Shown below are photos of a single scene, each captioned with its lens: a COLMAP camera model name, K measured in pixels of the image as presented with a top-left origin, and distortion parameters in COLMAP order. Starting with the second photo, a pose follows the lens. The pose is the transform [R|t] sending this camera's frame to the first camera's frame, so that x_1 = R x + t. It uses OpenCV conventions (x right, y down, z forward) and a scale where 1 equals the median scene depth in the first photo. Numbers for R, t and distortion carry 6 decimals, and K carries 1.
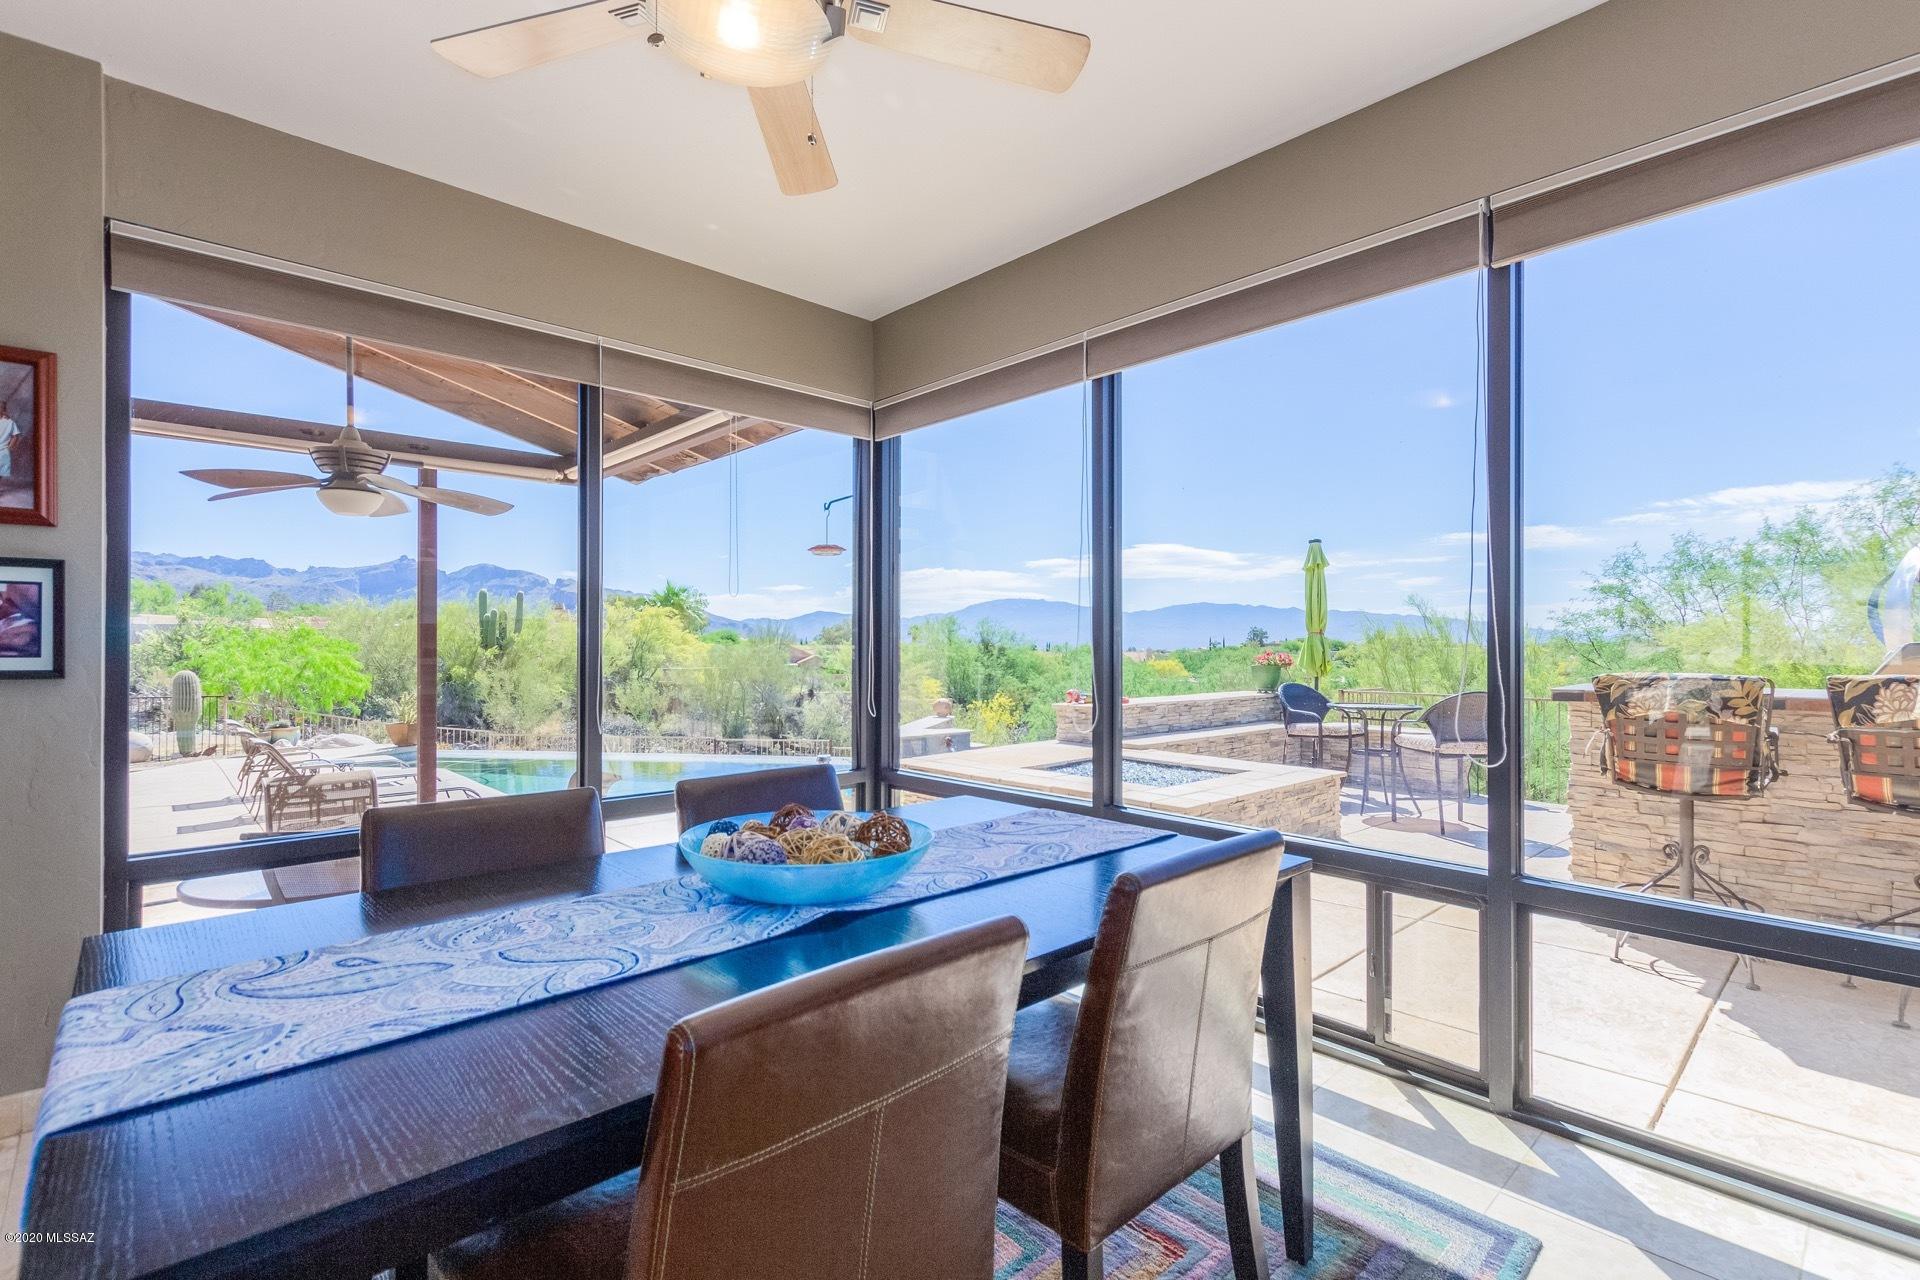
lens RADIAL K [[879.5, 0, 966.8], [0, 879.5, 635.5], [0, 0, 1]] dist [0.003668, -0.002705]
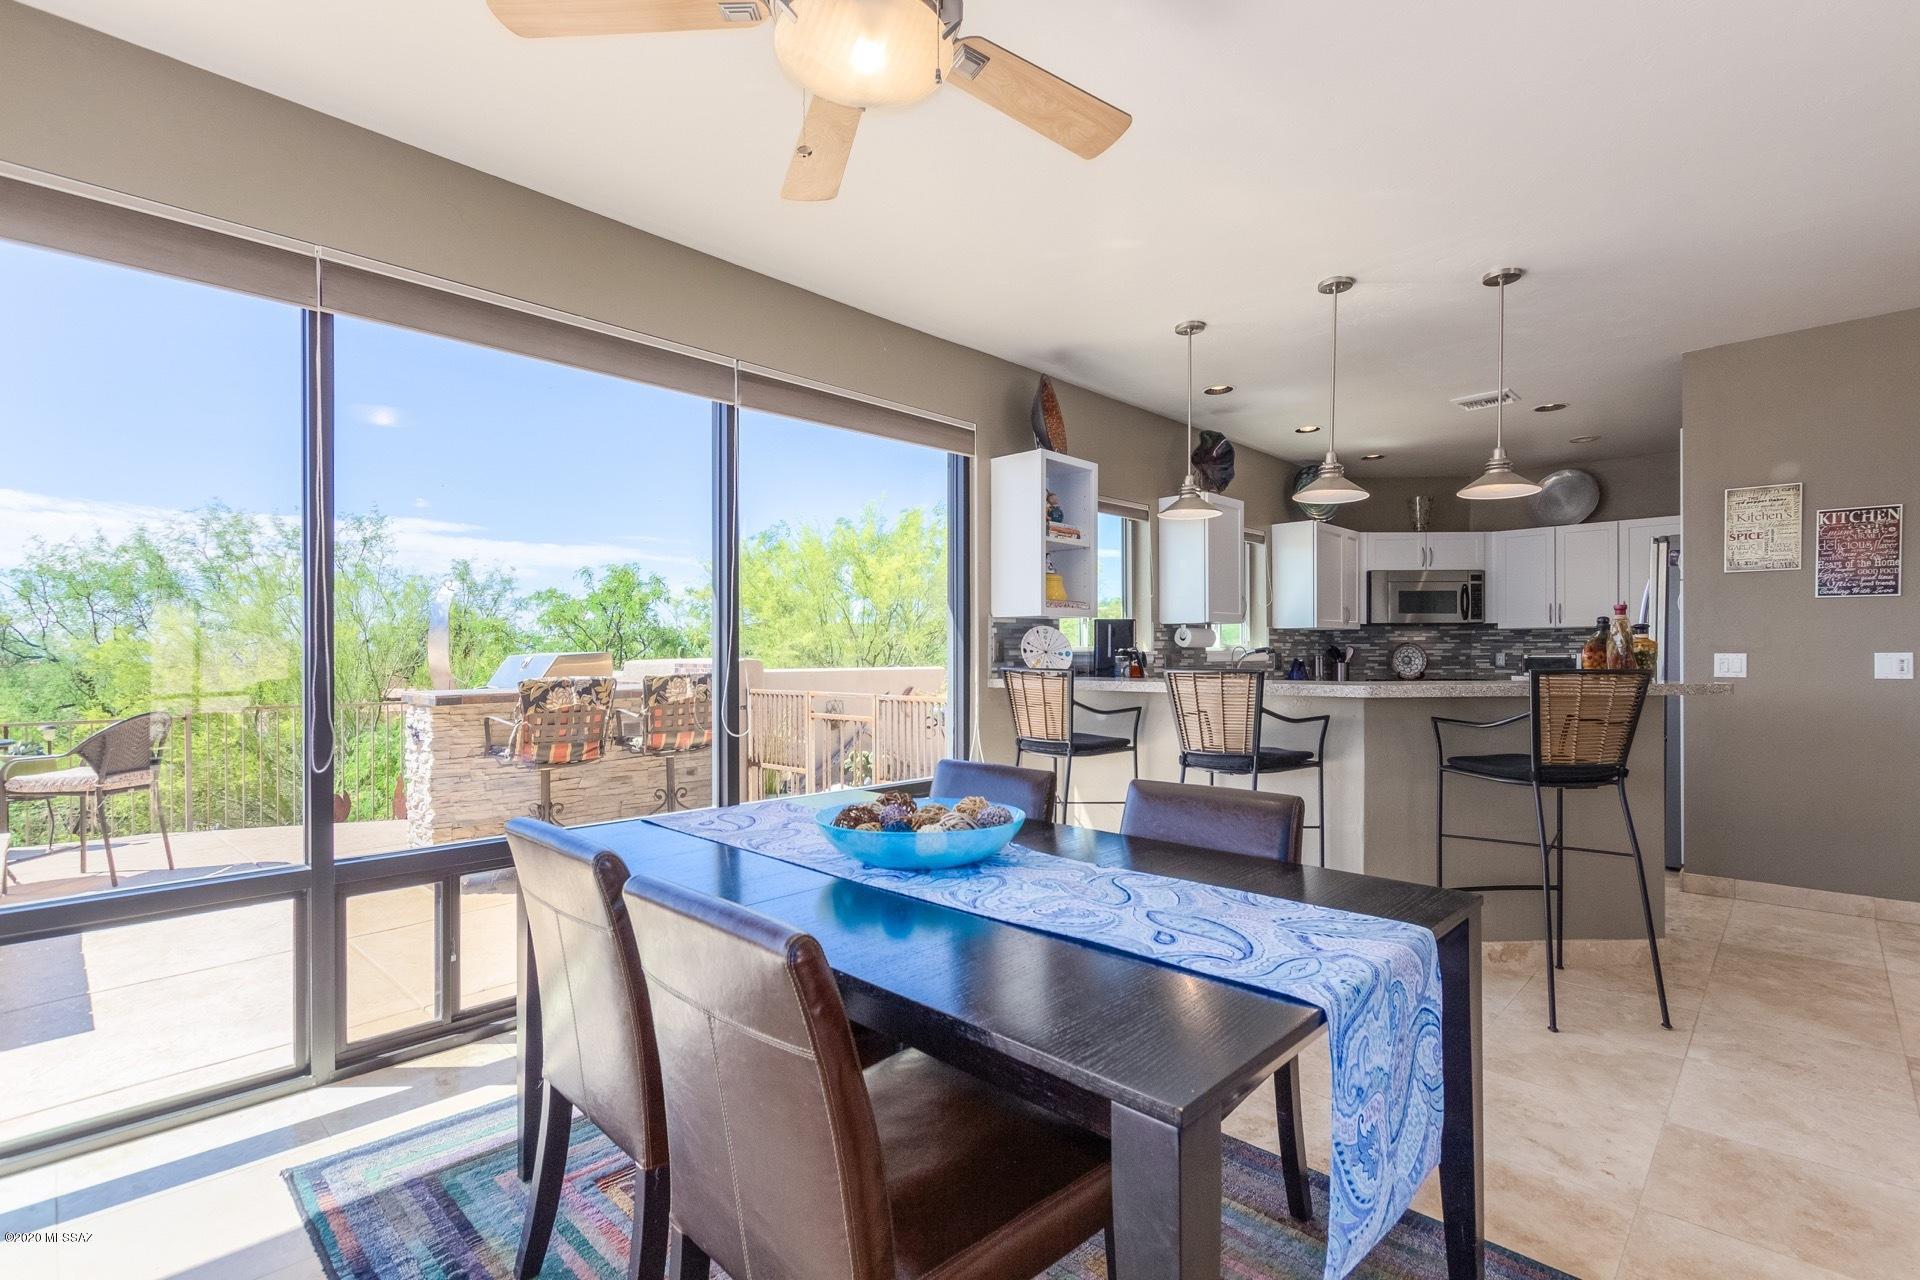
lens RADIAL K [[879.5, 0, 964.7], [0, 879.5, 654.4], [0, 0, 1]] dist [0.003668, -0.002705]
pose [[-0.045614, 0.000406, 0.998959, -1.592104], [-0.005856, 0.999983, -0.000673, 0.012893], [-0.998942, -0.005881, -0.045611, 1.157786]]
